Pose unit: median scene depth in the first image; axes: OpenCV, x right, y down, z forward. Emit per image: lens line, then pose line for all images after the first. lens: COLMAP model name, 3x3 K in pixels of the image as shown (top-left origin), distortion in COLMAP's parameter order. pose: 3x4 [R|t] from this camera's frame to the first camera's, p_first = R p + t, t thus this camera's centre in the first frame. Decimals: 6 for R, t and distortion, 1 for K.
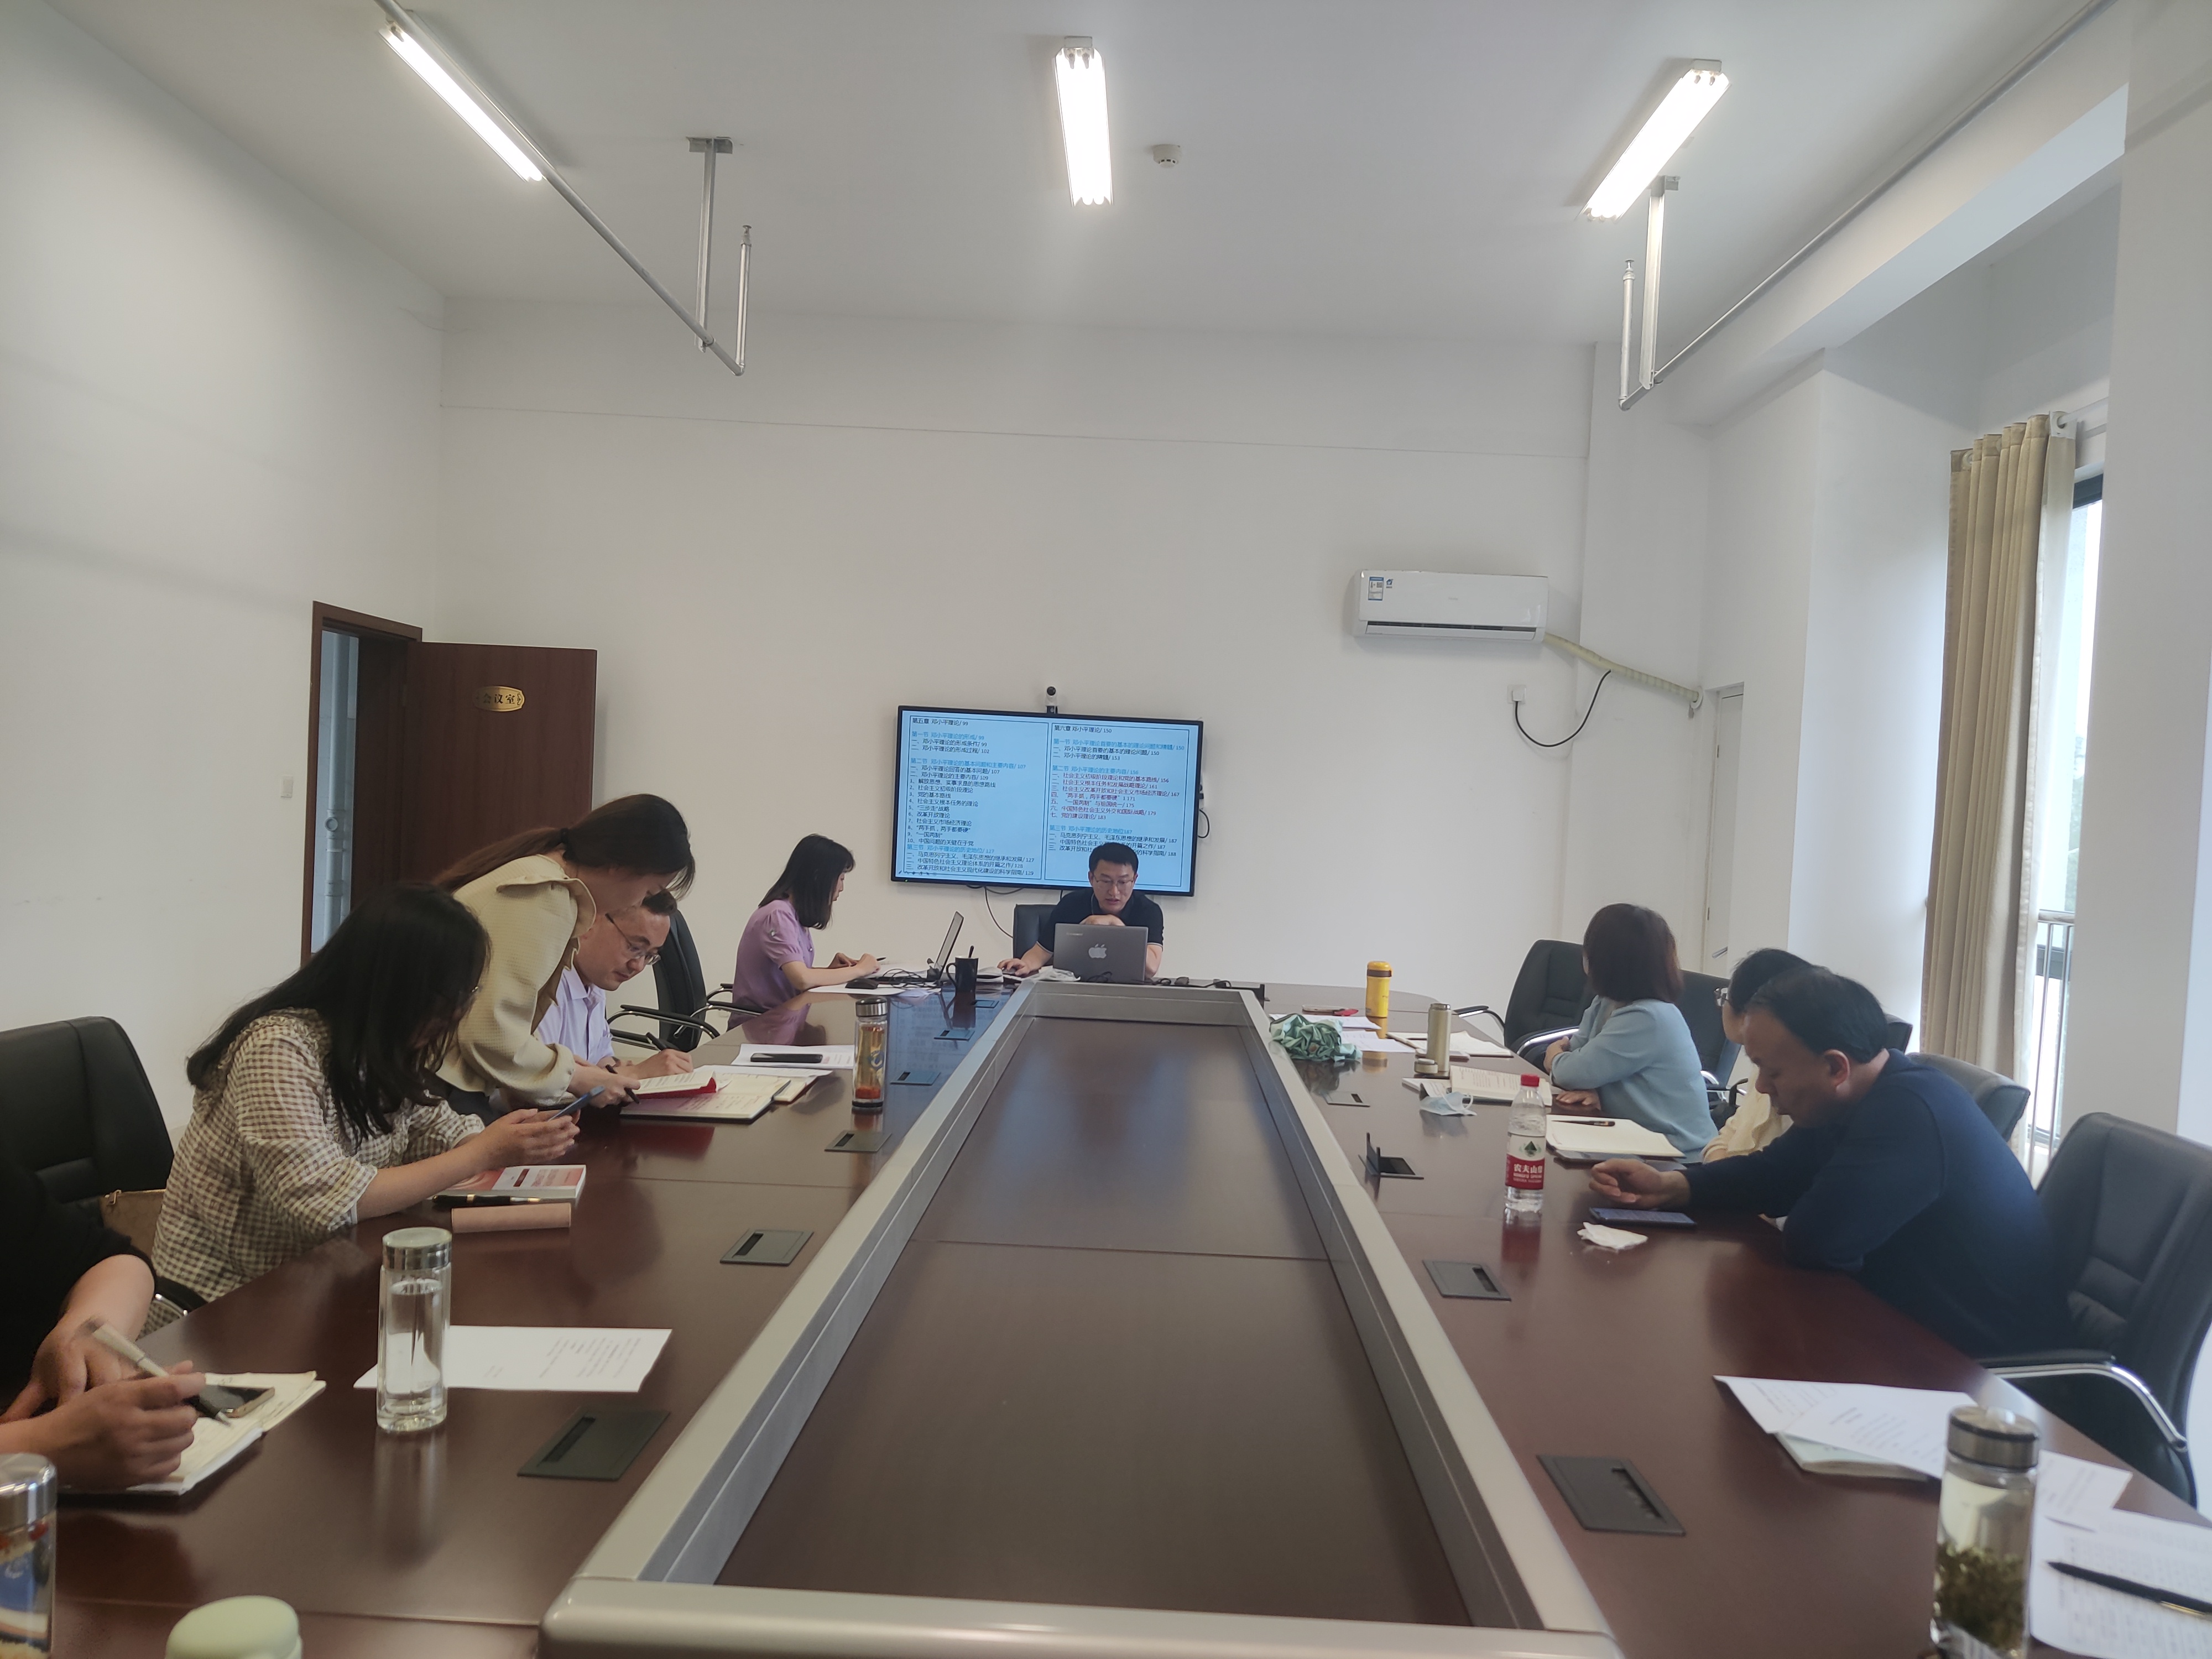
lens RADIAL K [[1681.0, 0, 1104.6], [0, 1681.0, 854.7], [0, 0, 1]] dist [0.060761, -0.099082]
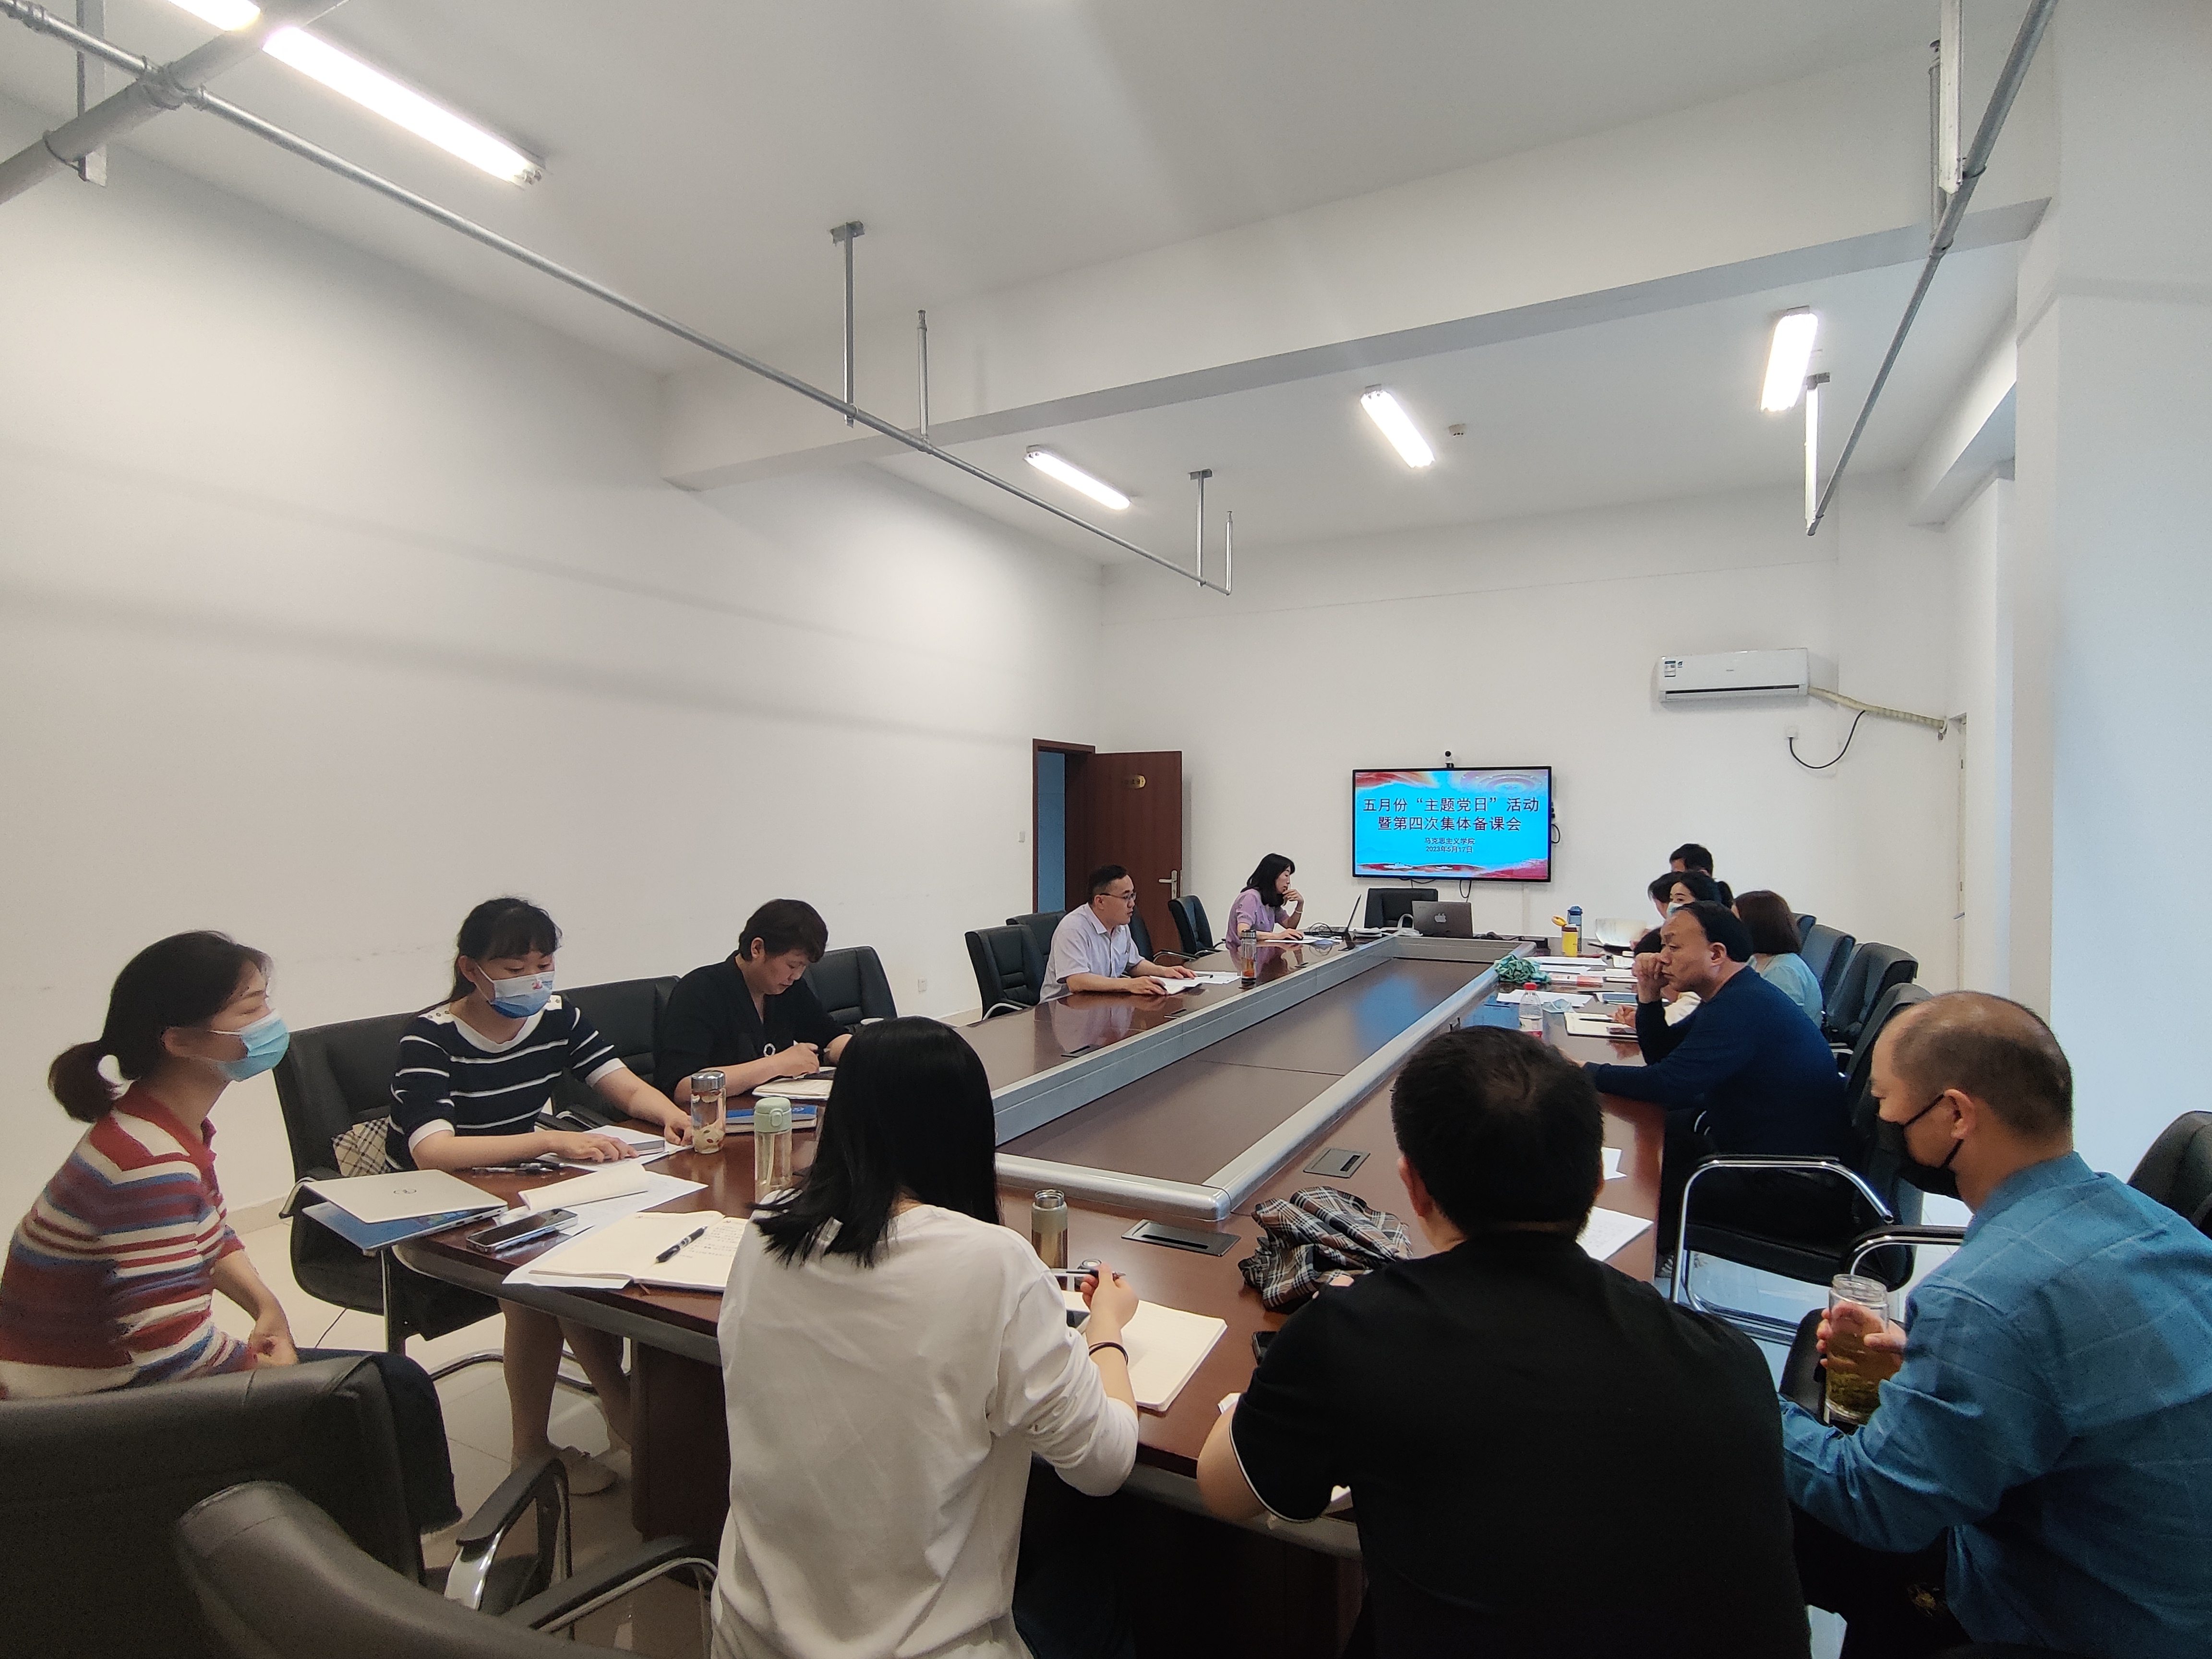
lens RADIAL K [[1110.1, 0, 1106.0], [0, 1110.1, 829.5], [0, 0, 1]] dist [-0.000838, -0.000495]
pose [[0.896989, -0.044117, -0.439846, 0.172360], [0.031845, 0.998871, -0.035246, 0.000021], [0.440905, 0.017608, 0.897381, -0.099806]]
